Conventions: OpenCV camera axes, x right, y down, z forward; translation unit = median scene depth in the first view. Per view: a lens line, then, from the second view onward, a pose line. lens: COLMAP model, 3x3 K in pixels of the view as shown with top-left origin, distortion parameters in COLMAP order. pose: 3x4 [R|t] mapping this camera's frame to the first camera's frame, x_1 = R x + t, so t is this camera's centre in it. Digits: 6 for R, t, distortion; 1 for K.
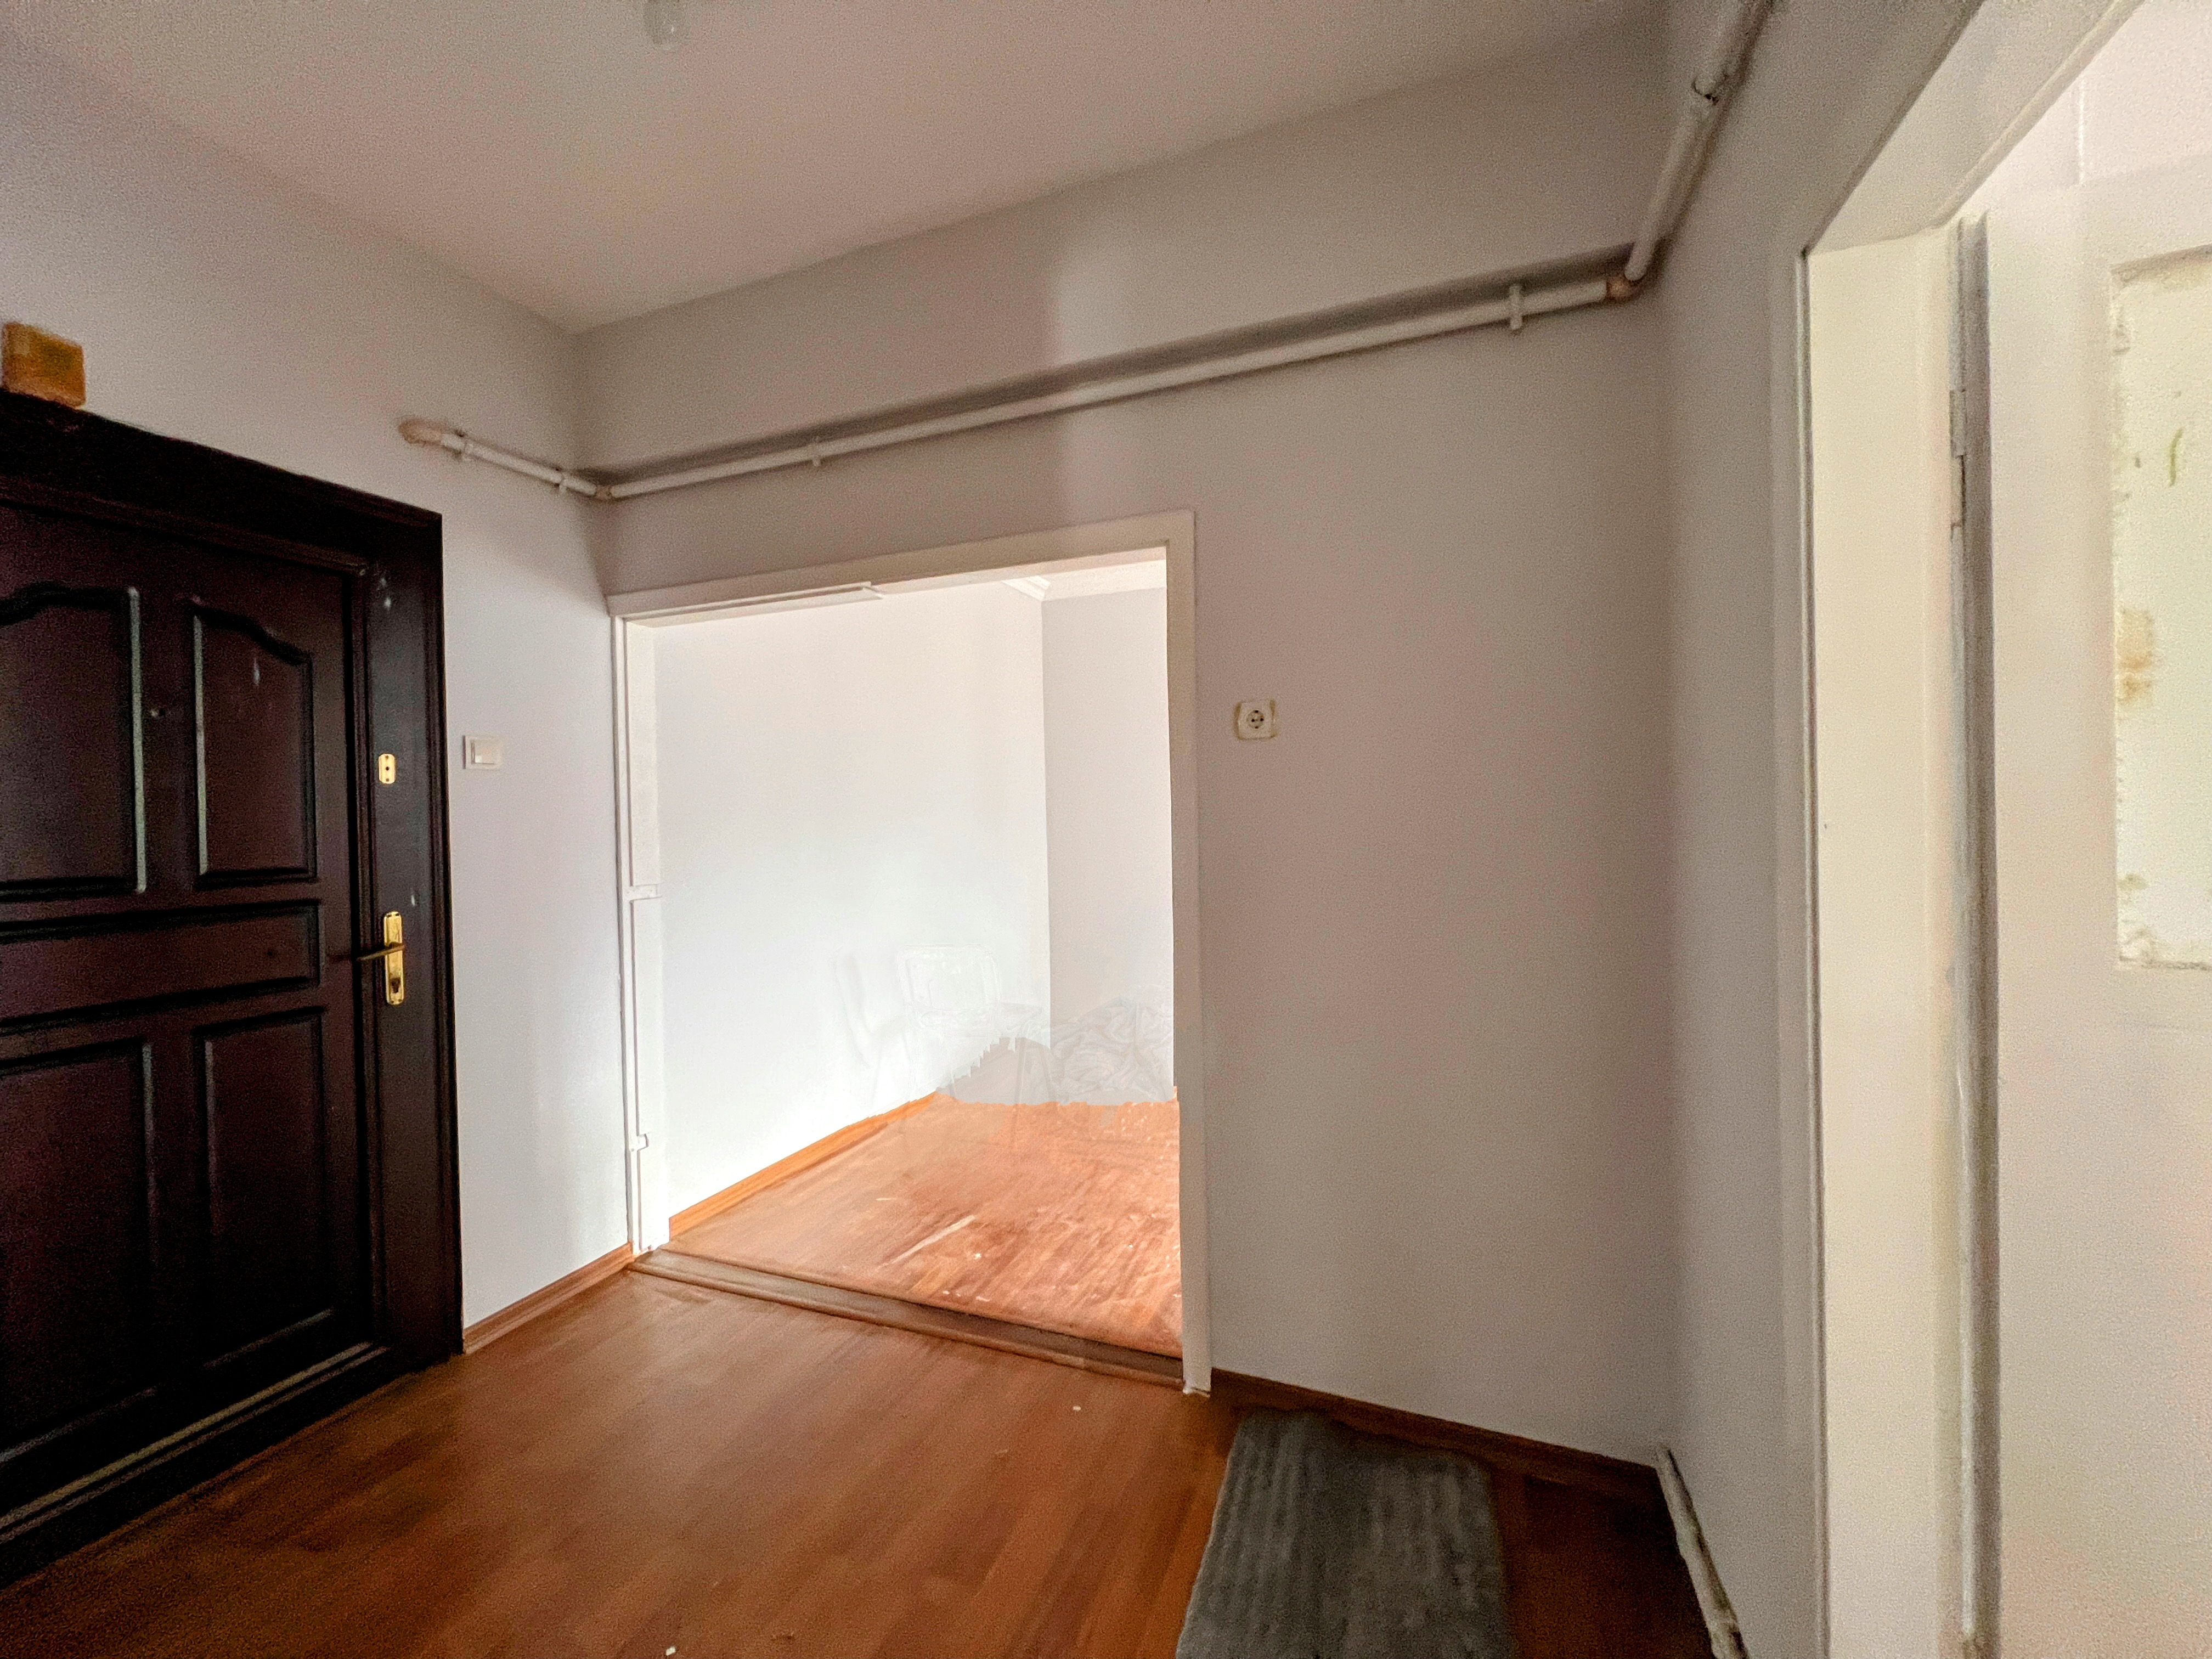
lens RADIAL K [[884.1, 0, 1101.7], [0, 884.1, 826.2], [0, 0, 1]] dist [-0.001355, 0.000170]
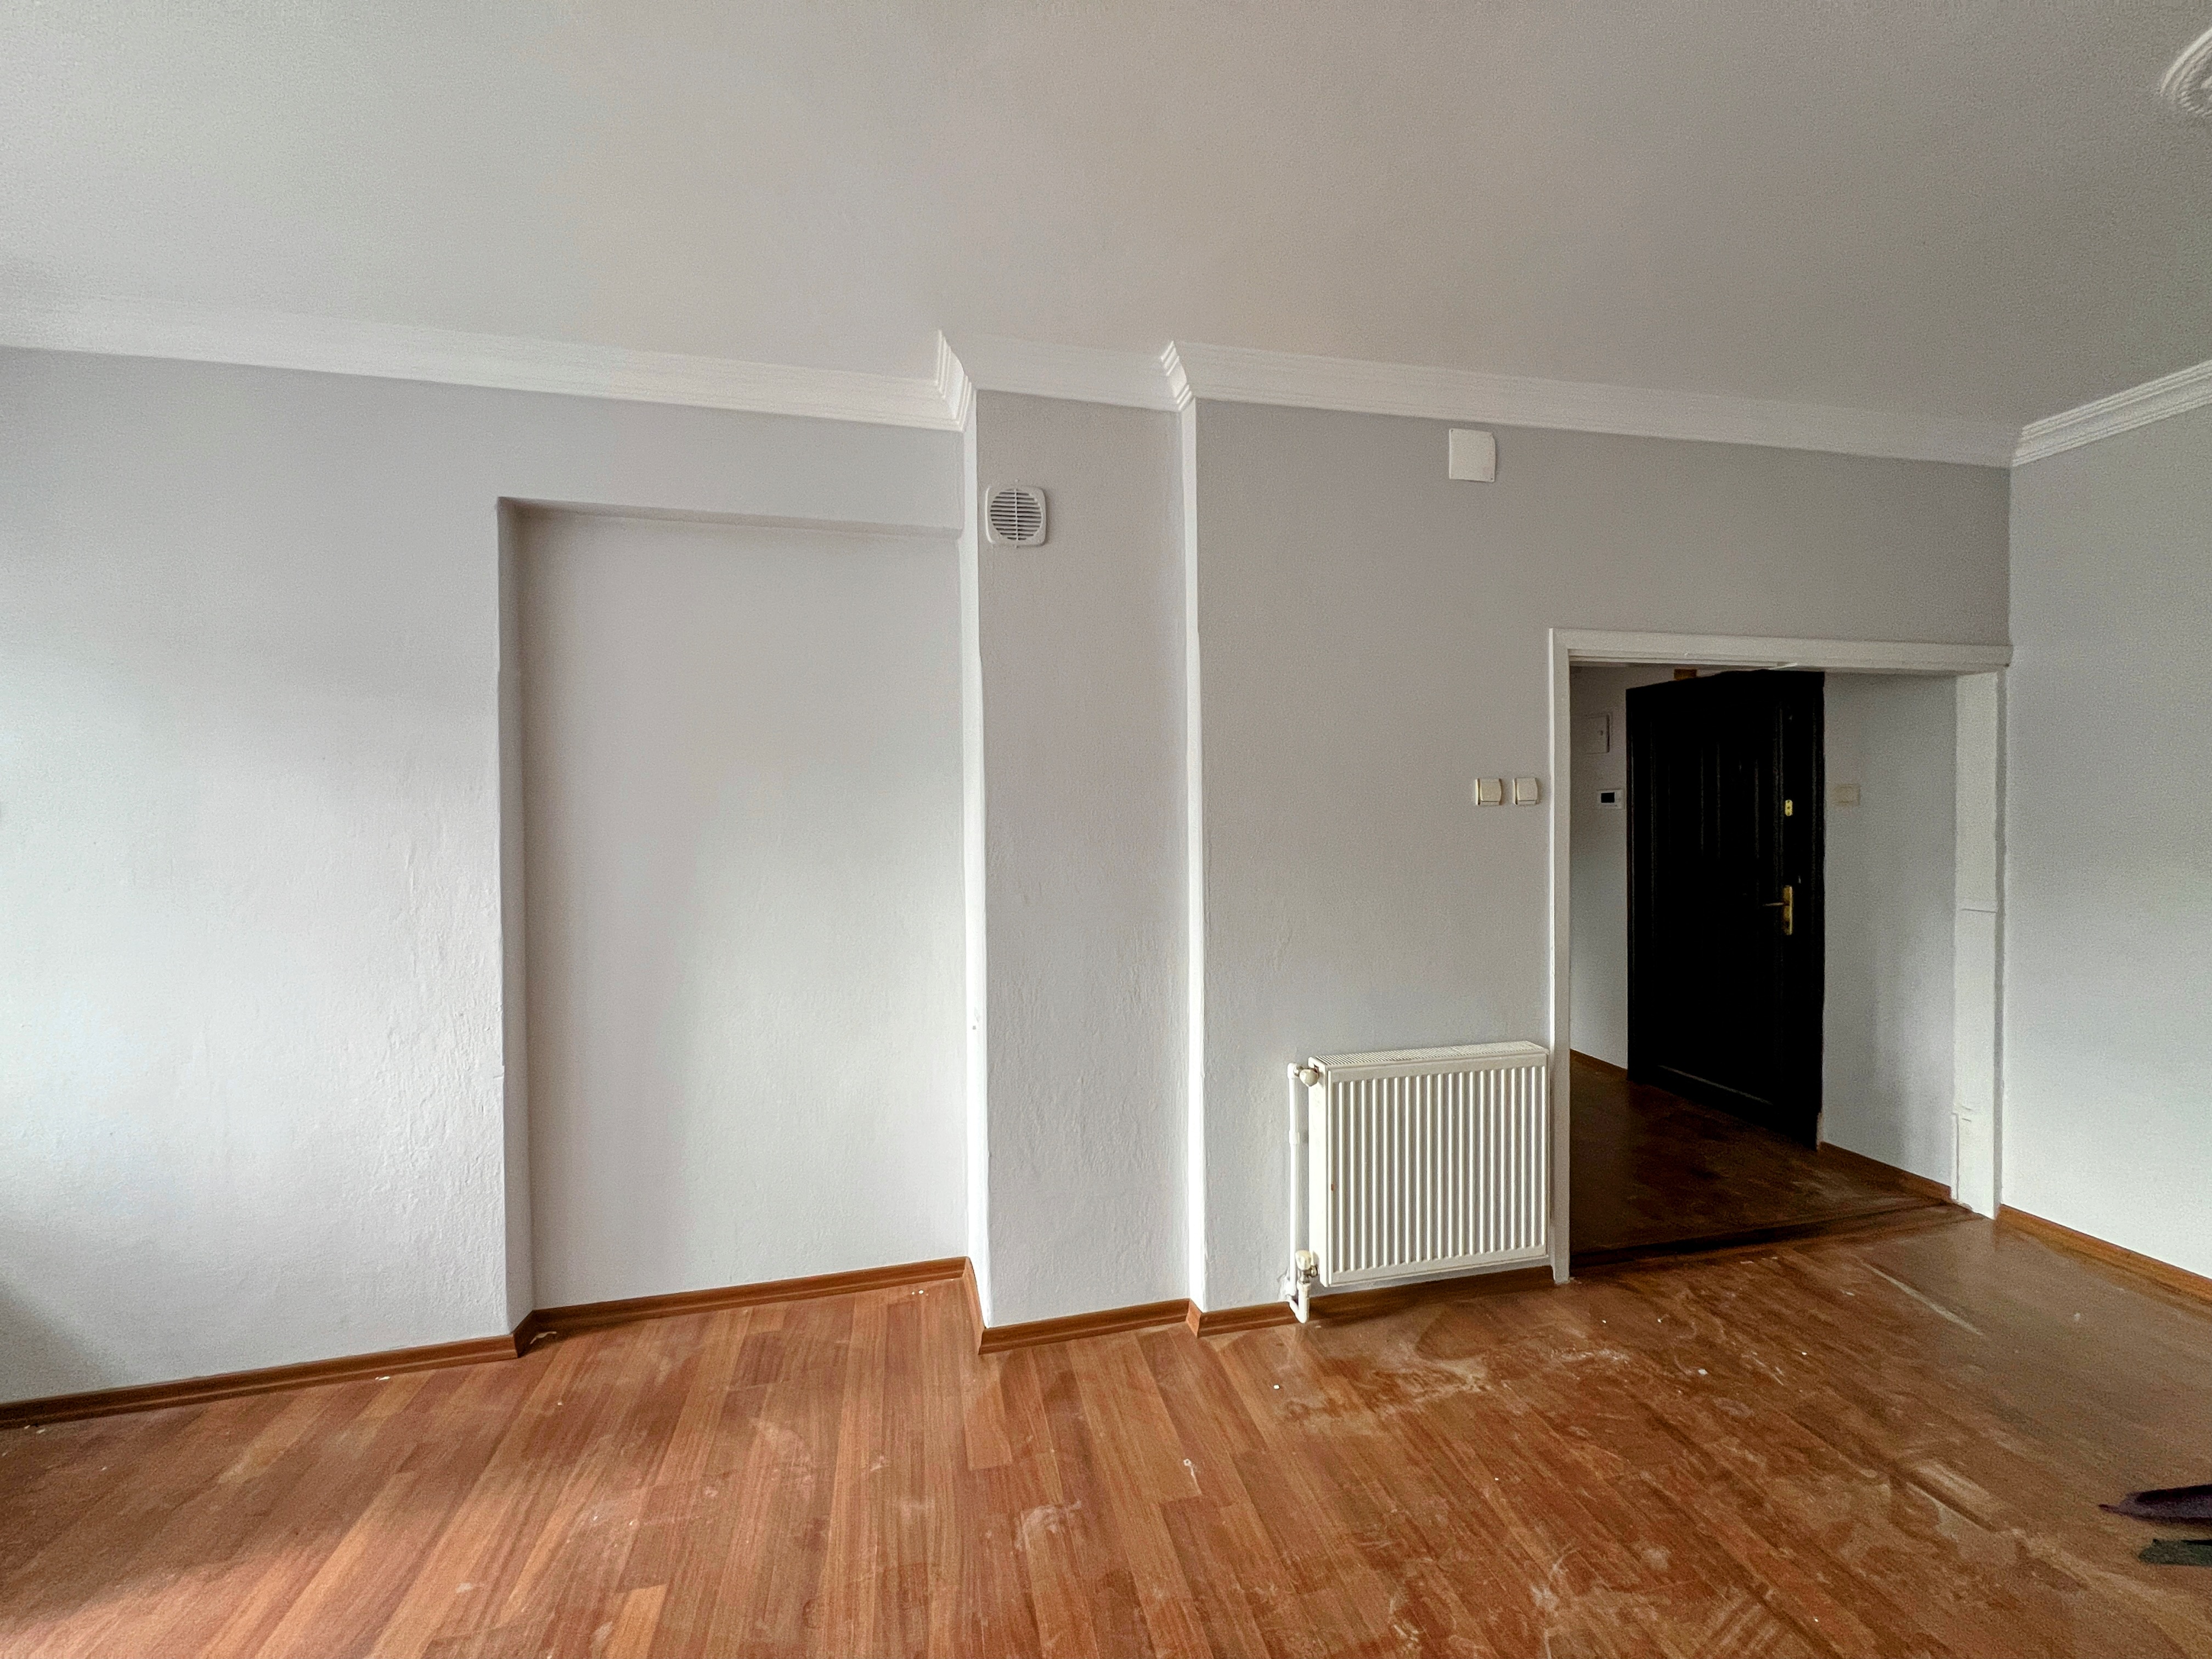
lens RADIAL K [[886.8, 0, 1102.6], [0, 886.8, 826.8], [0, 0, 1]] dist [-0.001358, -0.000056]
pose [[-0.832348, 0.040340, -0.552784, 1.180321], [0.023730, 0.999027, 0.037173, -0.106597], [0.553745, 0.017823, -0.832495, 1.461324]]
